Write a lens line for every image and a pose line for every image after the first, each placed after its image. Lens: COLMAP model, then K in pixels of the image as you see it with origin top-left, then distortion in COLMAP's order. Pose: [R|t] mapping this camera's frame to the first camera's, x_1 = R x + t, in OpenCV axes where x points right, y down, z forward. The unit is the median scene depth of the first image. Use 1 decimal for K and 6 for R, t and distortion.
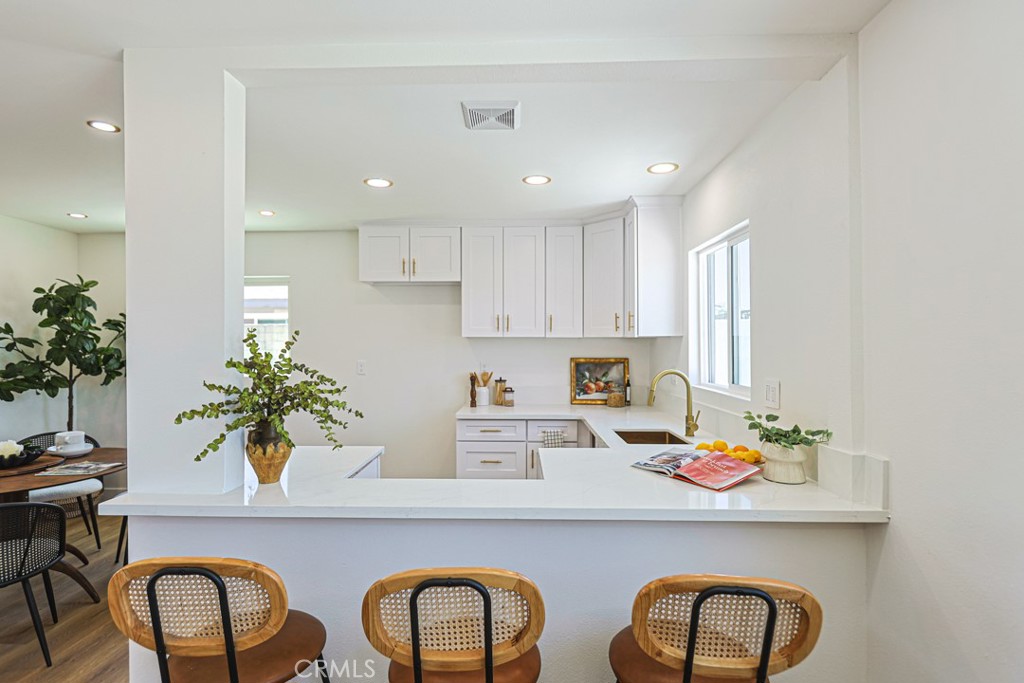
lens RADIAL K [[496.2, 0, 511.1], [0, 496.2, 343.8], [0, 0, 1]] dist [-0.001760, -0.000664]
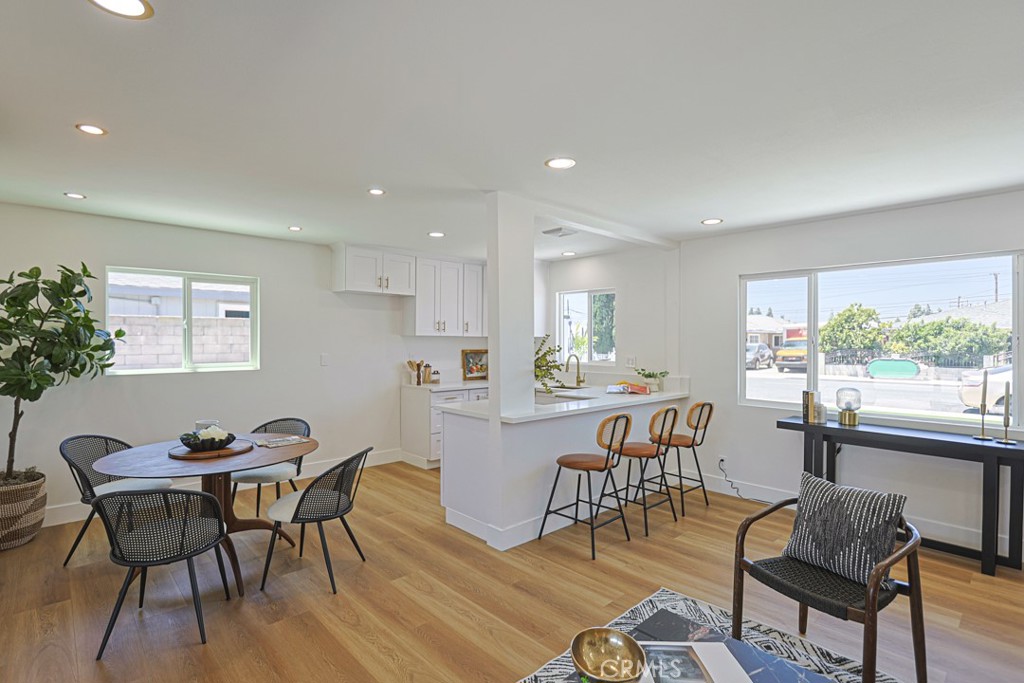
lens RADIAL K [[496.2, 0, 513.0], [0, 496.2, 342.1], [0, 0, 1]] dist [-0.001760, -0.000664]
pose [[0.709614, 0.001530, 0.704589, -0.883258], [-0.005377, 0.999980, 0.003244, -0.001056], [-0.704571, -0.006091, 0.709608, -0.187627]]
